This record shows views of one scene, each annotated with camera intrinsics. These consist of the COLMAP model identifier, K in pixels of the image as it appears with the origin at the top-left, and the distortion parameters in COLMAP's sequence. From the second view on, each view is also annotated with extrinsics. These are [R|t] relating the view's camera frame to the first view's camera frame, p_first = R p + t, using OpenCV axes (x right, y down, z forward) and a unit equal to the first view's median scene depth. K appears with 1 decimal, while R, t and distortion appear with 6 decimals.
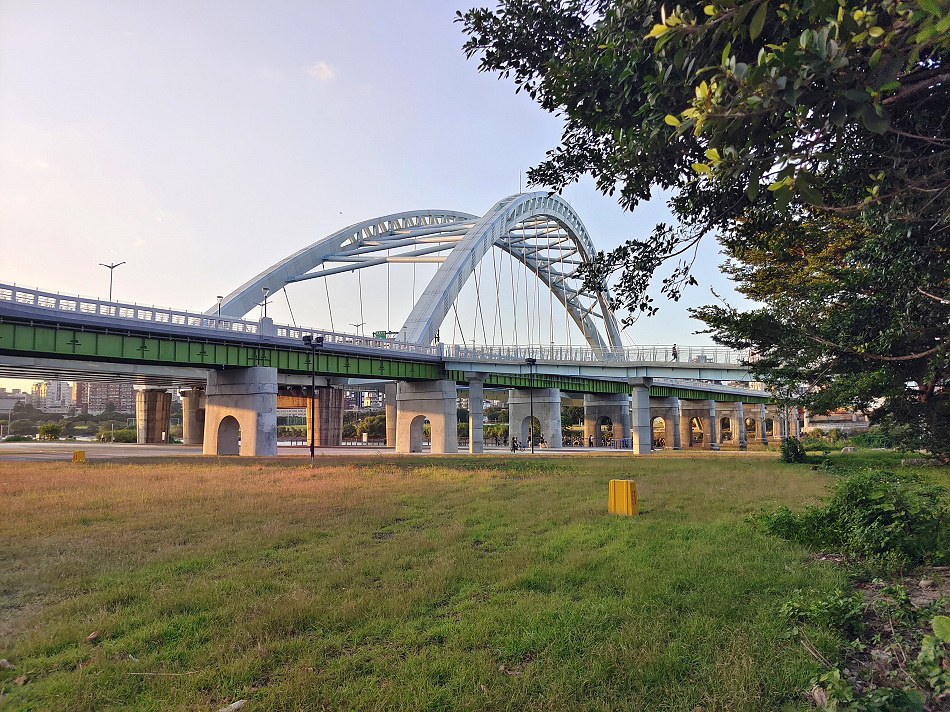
lens RADIAL K [[703.9, 0, 475.4], [0, 703.9, 358.7], [0, 0, 1]] dist [0.030350, -0.004371]
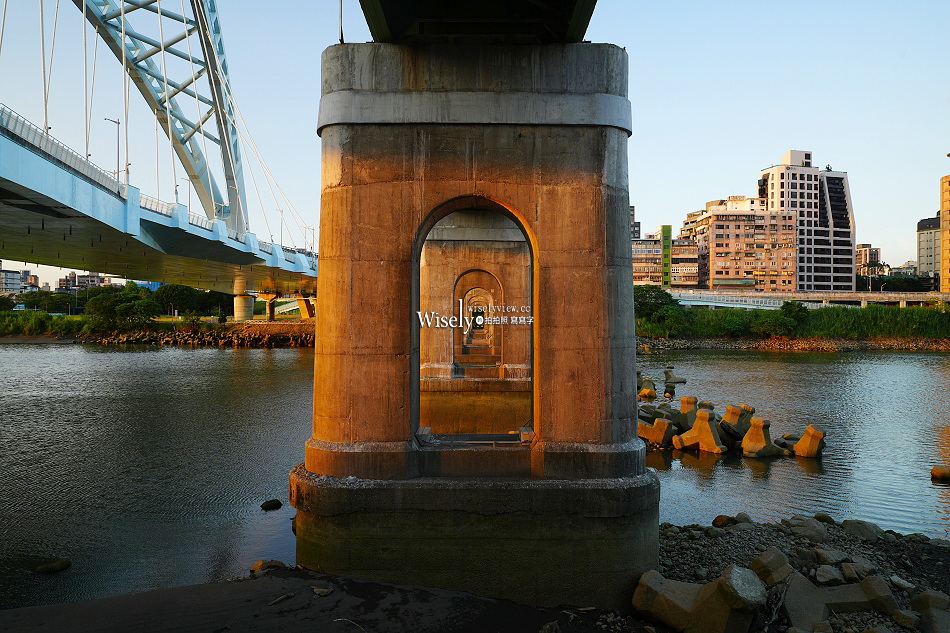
lens RADIAL K [[662.5, 0, 472.7], [0, 662.5, 317.4], [0, 0, 1]] dist [-0.006903, -0.003826]
pose [[0.833064, 0.011305, 0.553061, 0.051503], [-0.059967, 0.995745, 0.069973, 0.046519], [-0.549917, -0.091458, 0.830197, 0.423744]]
